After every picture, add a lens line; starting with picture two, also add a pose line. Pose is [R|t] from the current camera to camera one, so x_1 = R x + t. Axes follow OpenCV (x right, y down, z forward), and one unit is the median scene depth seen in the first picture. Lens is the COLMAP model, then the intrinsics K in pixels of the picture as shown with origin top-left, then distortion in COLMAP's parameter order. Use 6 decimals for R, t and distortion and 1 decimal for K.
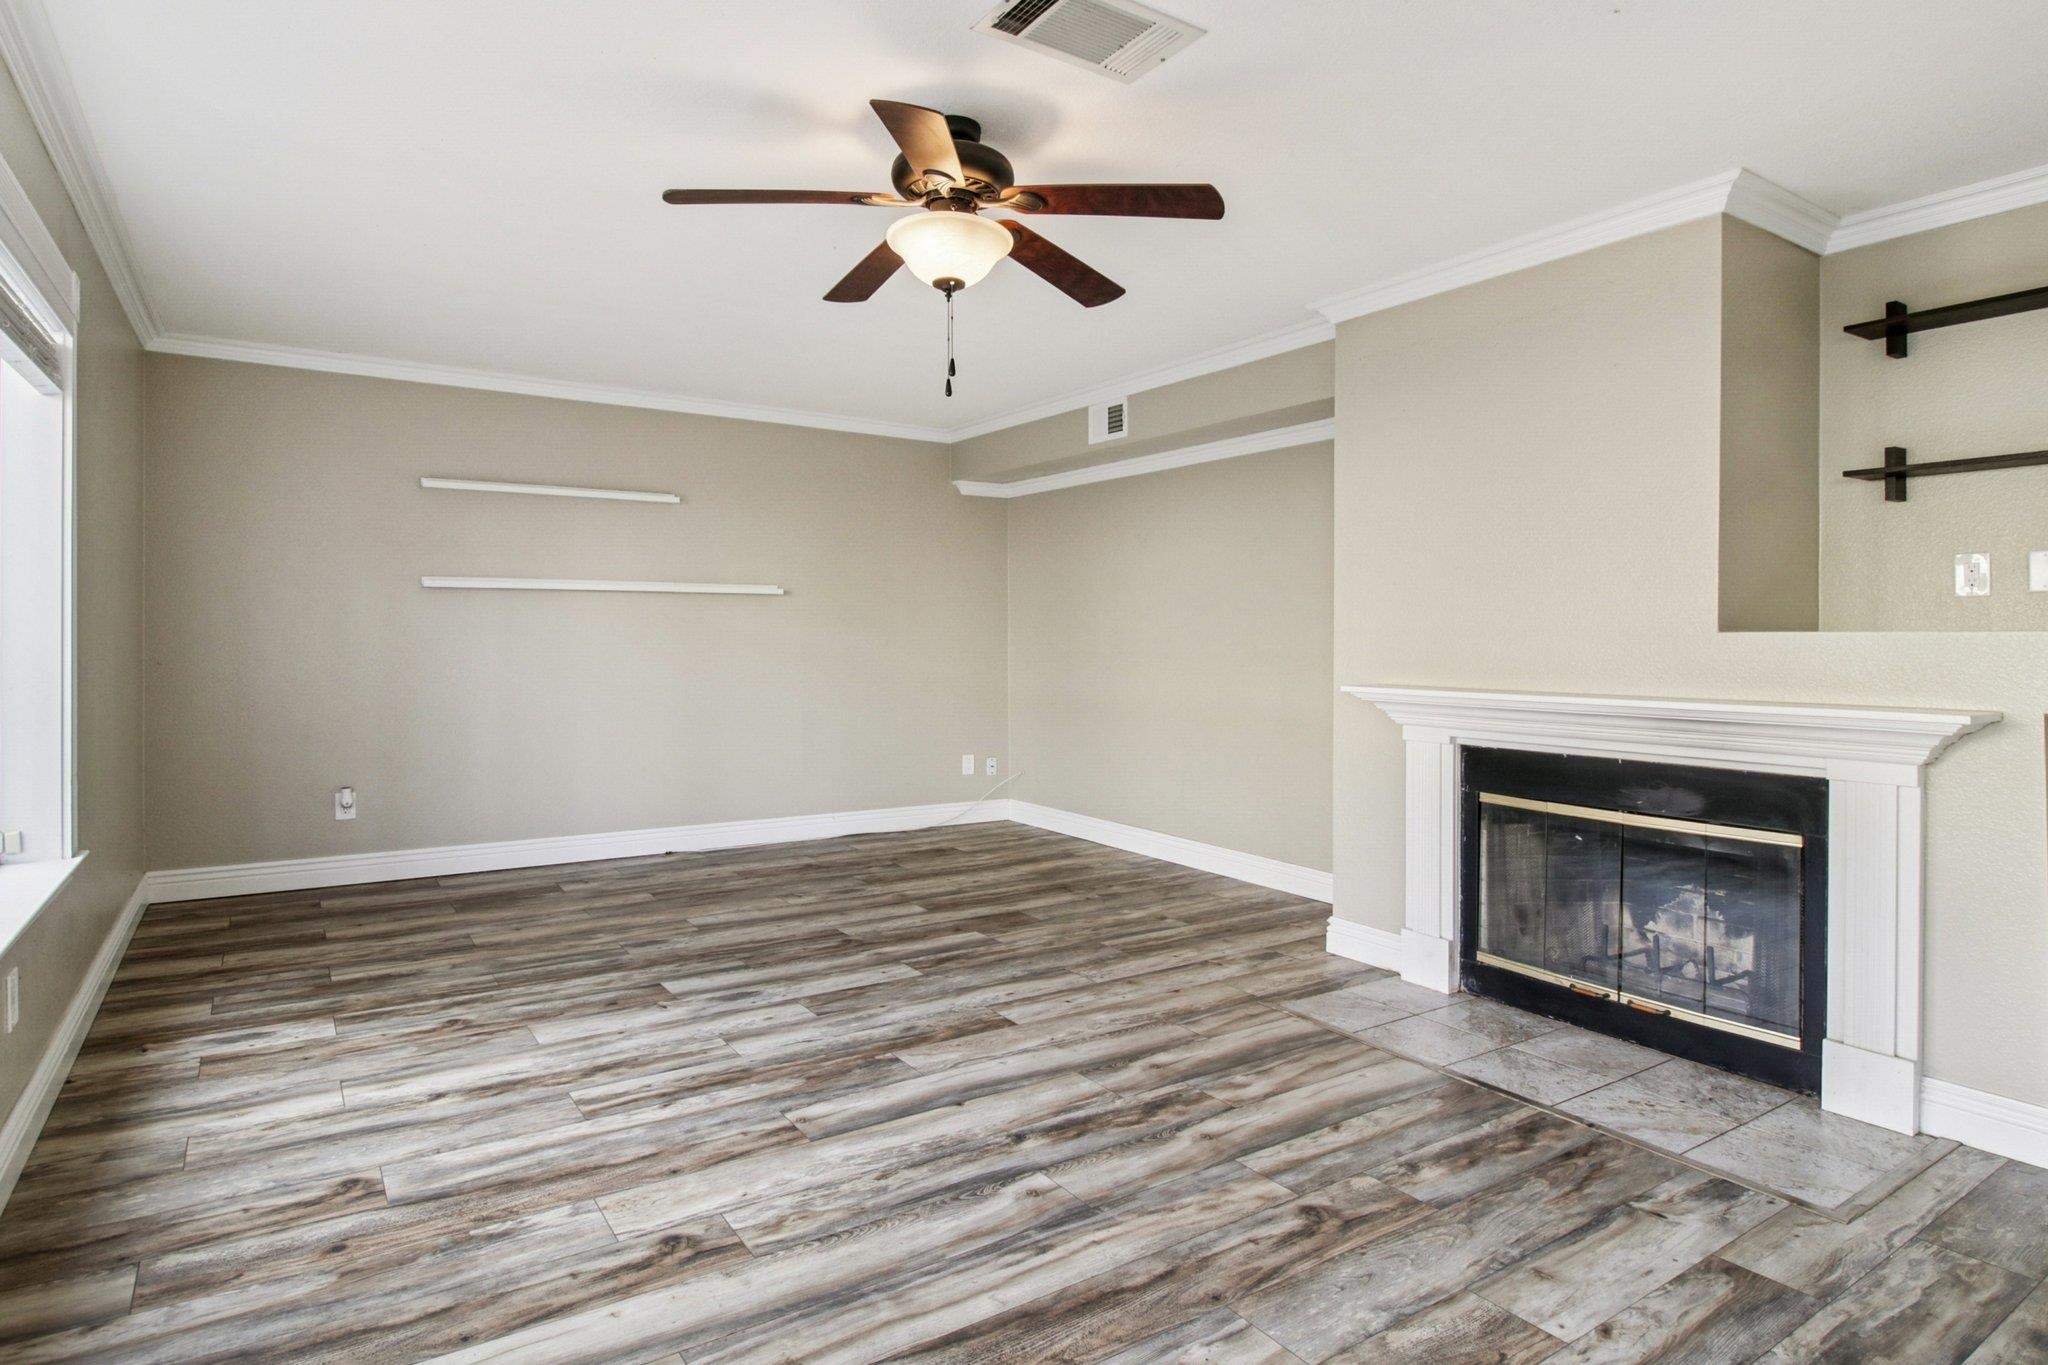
lens RADIAL K [[1093.4, 0, 929.4], [0, 1093.4, 635.2], [0, 0, 1]] dist [0.003912, -0.016878]
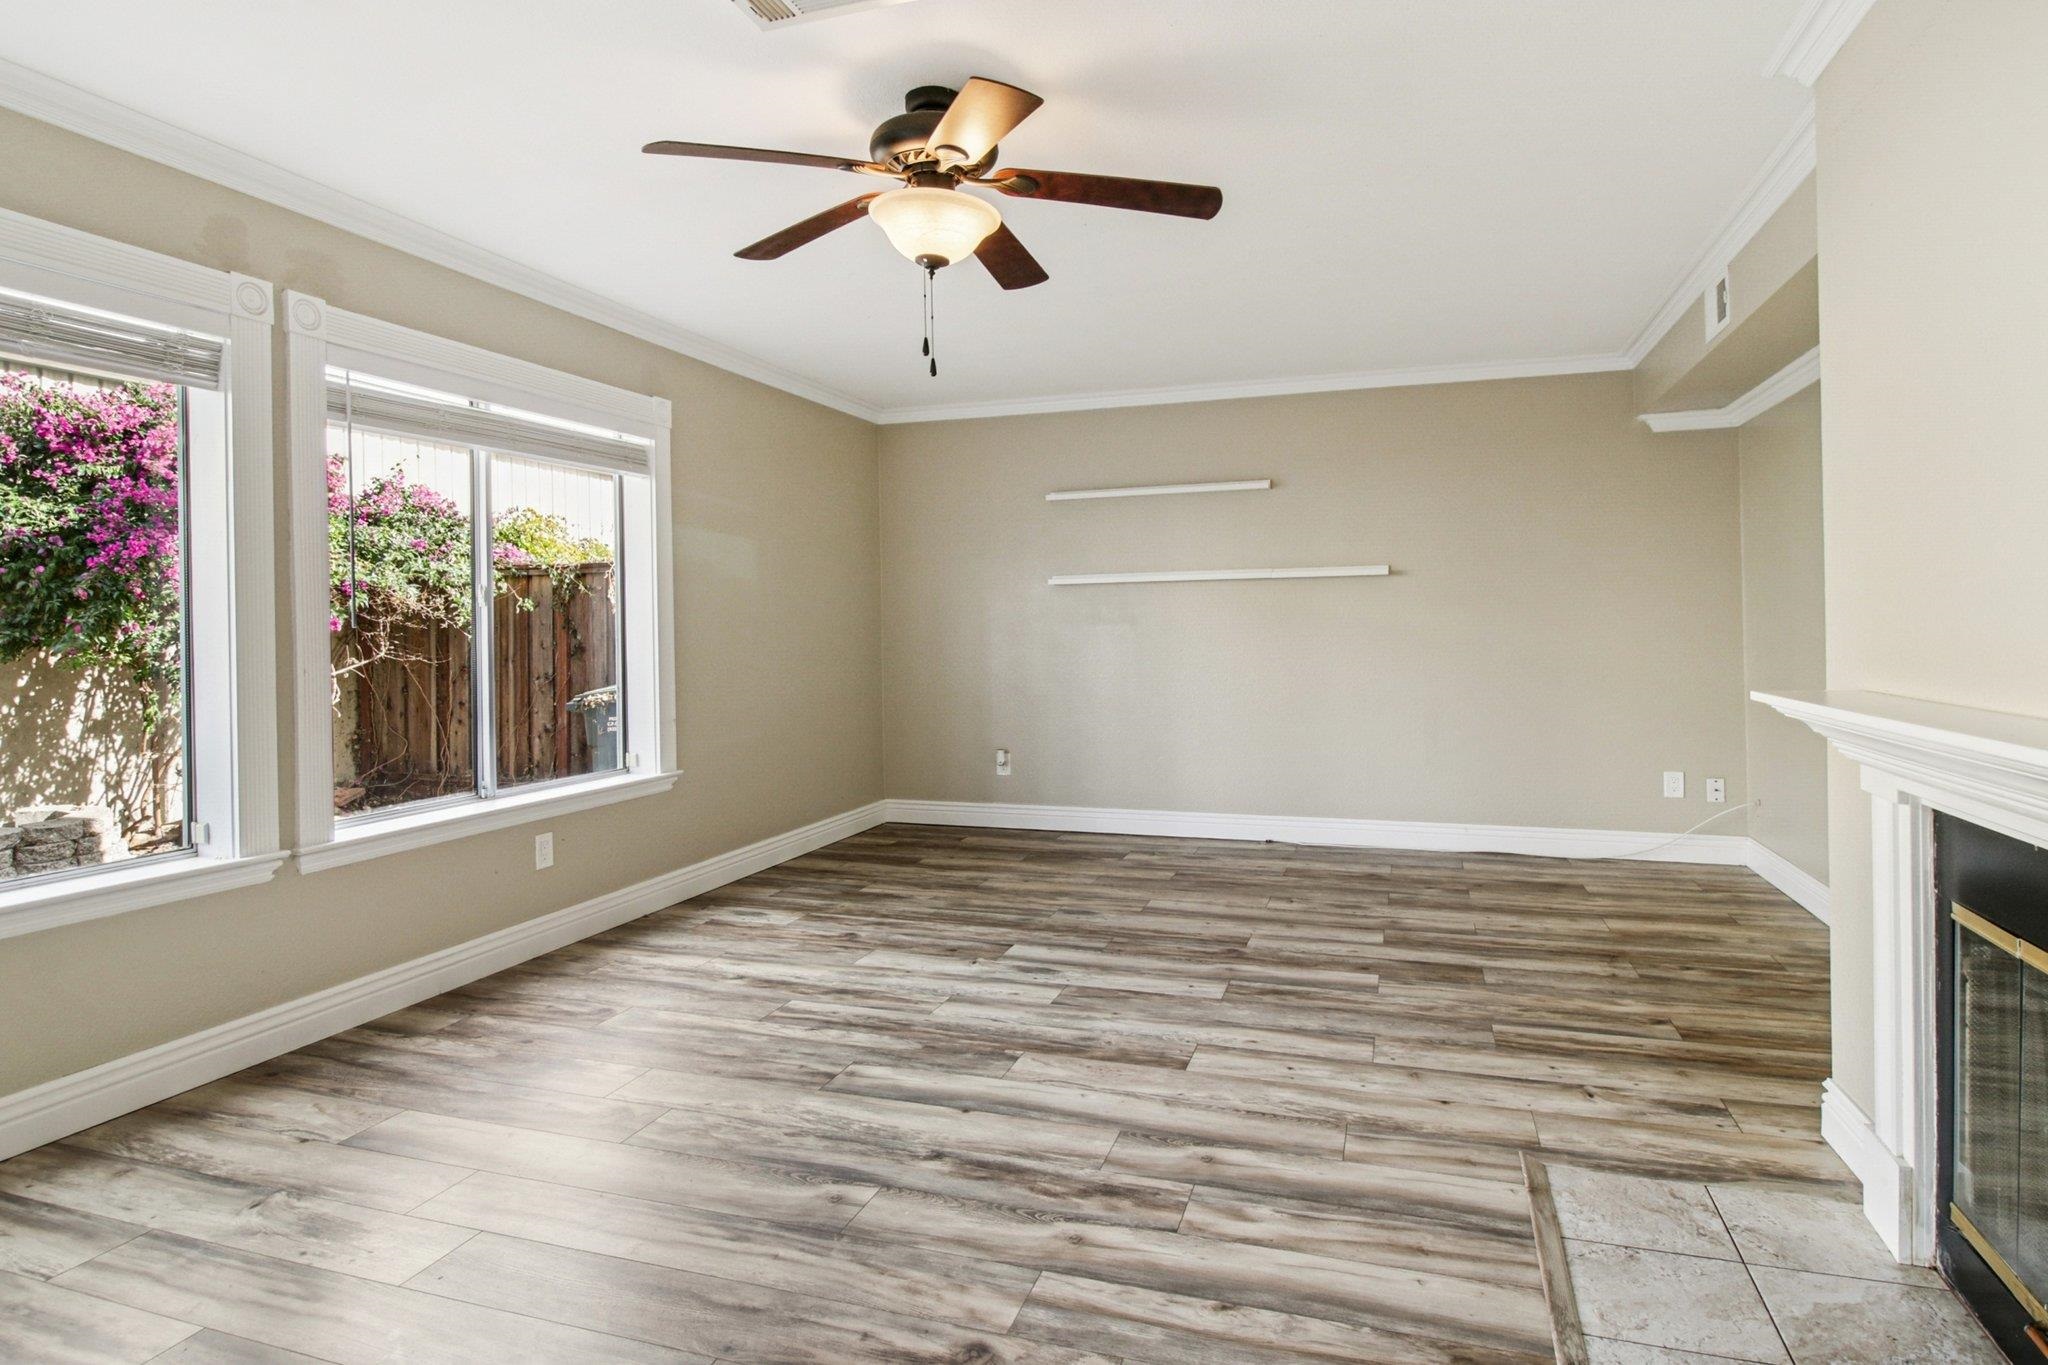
lens RADIAL K [[1068.1, 0, 1012.9], [0, 1068.1, 632.0], [0, 0, 1]] dist [0.003739, -0.011476]
pose [[0.652817, -0.009179, -0.757460, 0.737499], [0.016252, 0.999866, 0.001891, 0.007146], [0.757341, -0.013544, 0.652879, 0.407568]]
